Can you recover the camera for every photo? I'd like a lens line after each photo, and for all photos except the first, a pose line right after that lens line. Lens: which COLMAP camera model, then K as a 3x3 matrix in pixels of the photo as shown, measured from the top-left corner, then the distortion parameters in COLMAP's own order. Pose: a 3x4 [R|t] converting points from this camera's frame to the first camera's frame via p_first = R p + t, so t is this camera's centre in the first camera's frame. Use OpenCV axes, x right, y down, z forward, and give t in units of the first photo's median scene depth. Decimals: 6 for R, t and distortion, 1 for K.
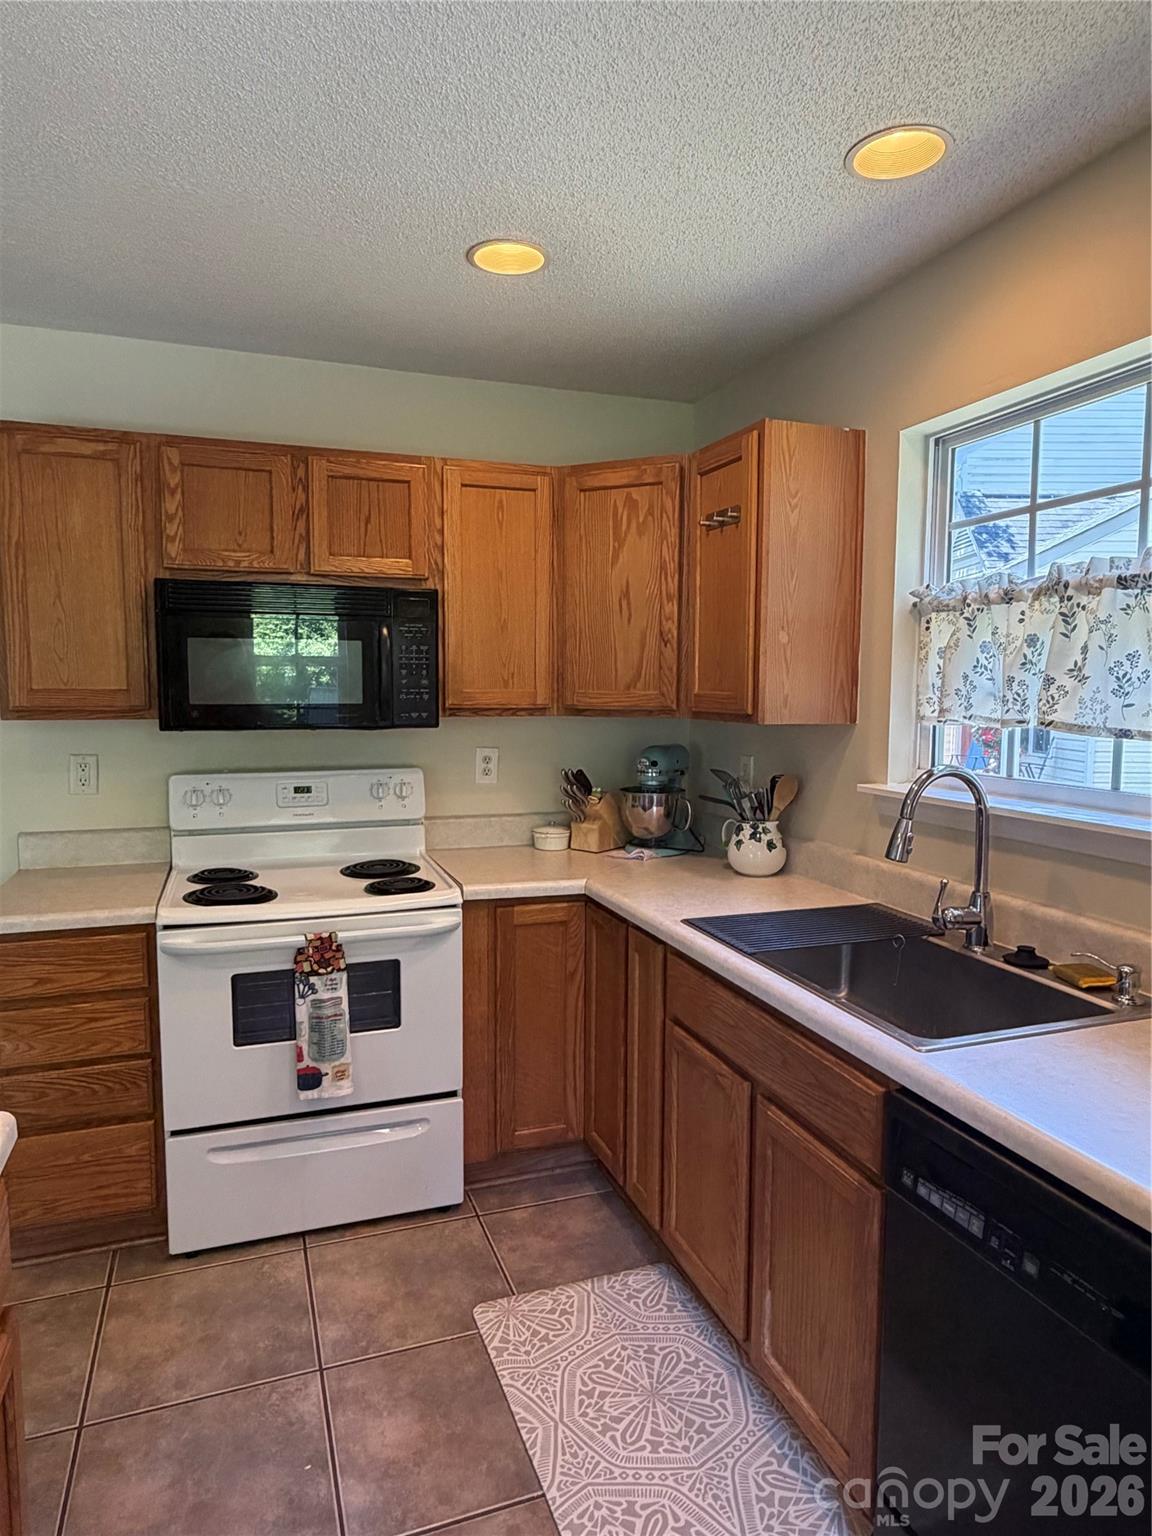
lens RADIAL K [[942.2, 0, 576.0], [0, 942.2, 768.0], [0, 0, 1]] dist [0.001413, 0.001280]
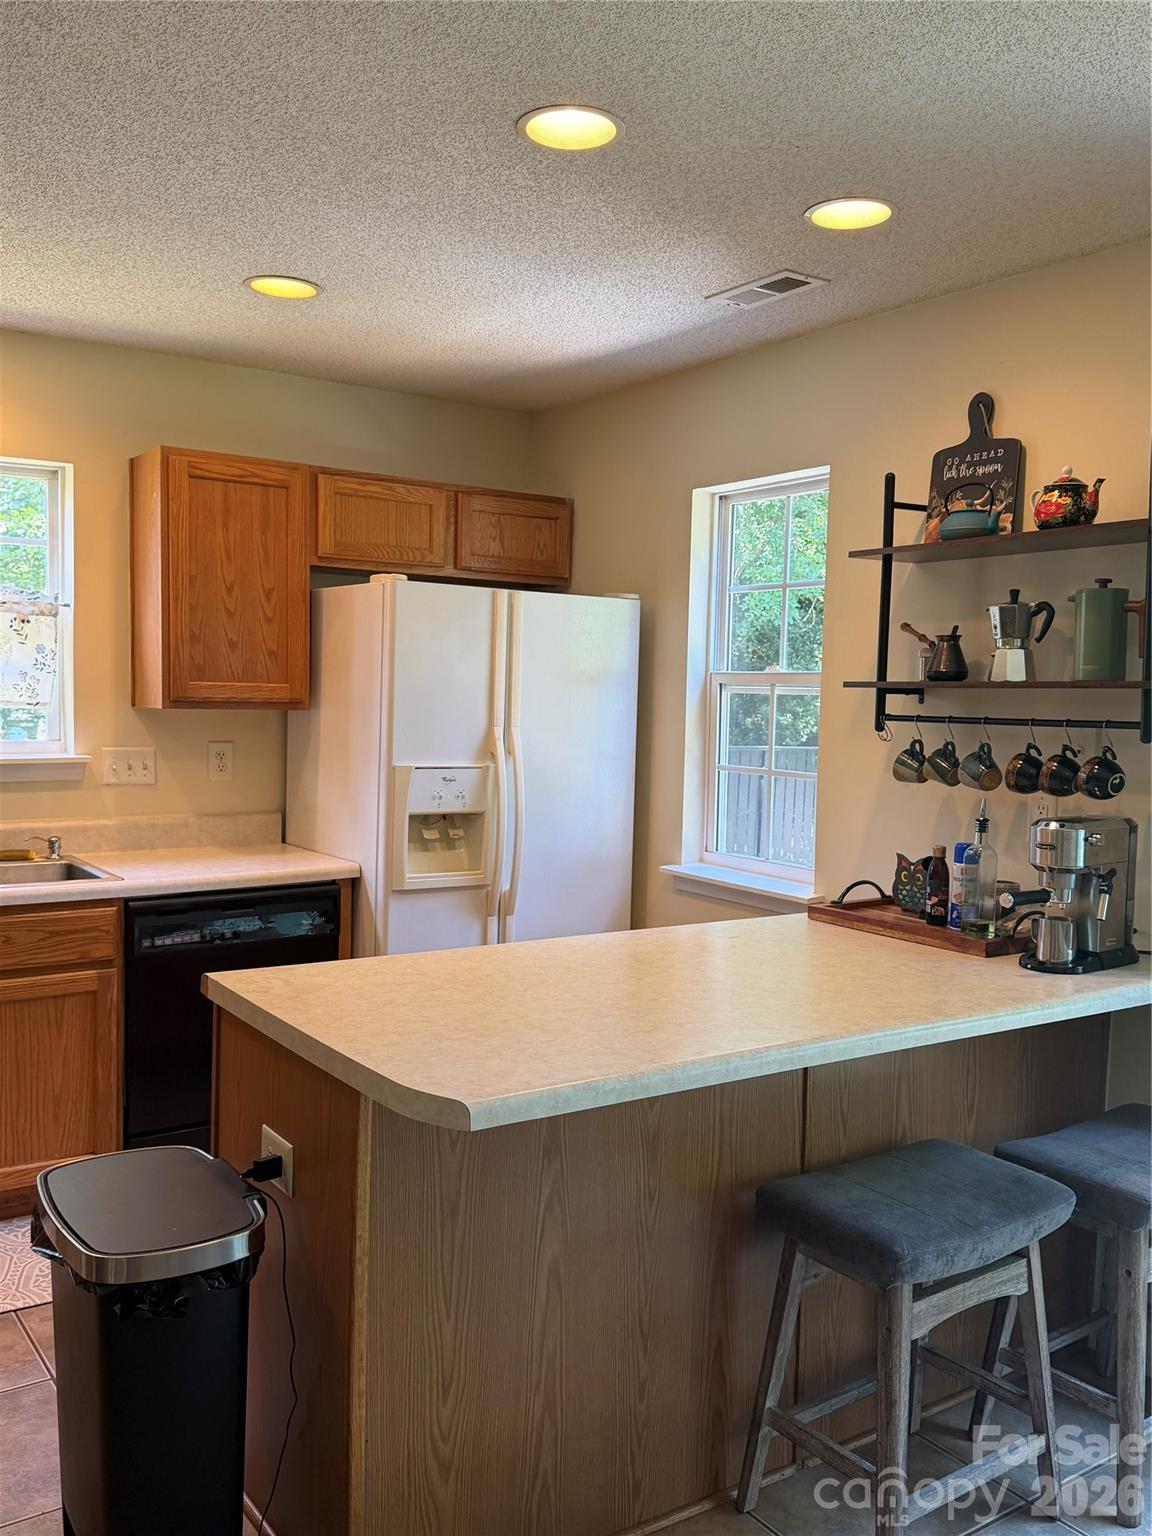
lens RADIAL K [[1331.1, 0, 576.0], [0, 1331.1, 768.0], [0, 0, 1]] dist [0.247007, -0.621829]
pose [[-0.250959, -0.067292, 0.965656, -1.839211], [0.064564, 0.994196, 0.086060, -0.058081], [-0.965842, 0.083944, -0.245157, 0.627007]]
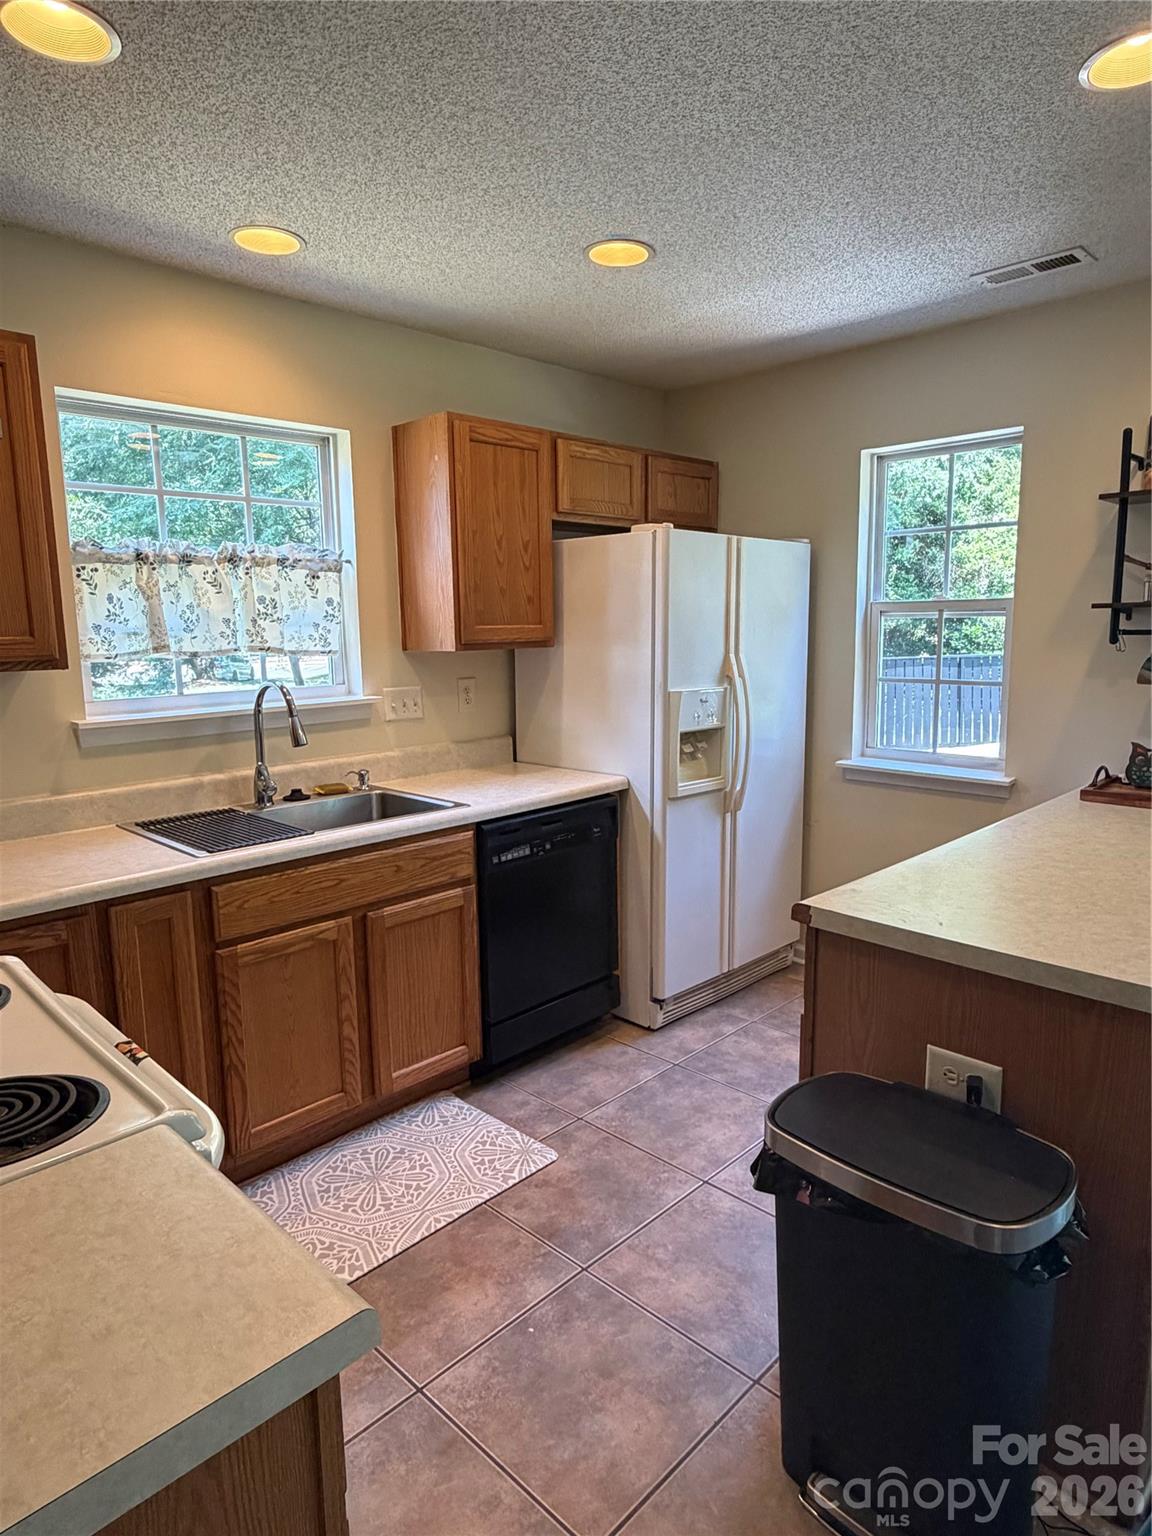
lens RADIAL K [[932.5, 0, 576.0], [0, 932.5, 768.0], [0, 0, 1]] dist [-0.000184, 0.001032]
pose [[-0.432813, -0.135915, 0.891179, -1.177735], [0.094966, 0.976194, 0.195003, -0.111703], [-0.896468, 0.169031, -0.409602, 1.271350]]
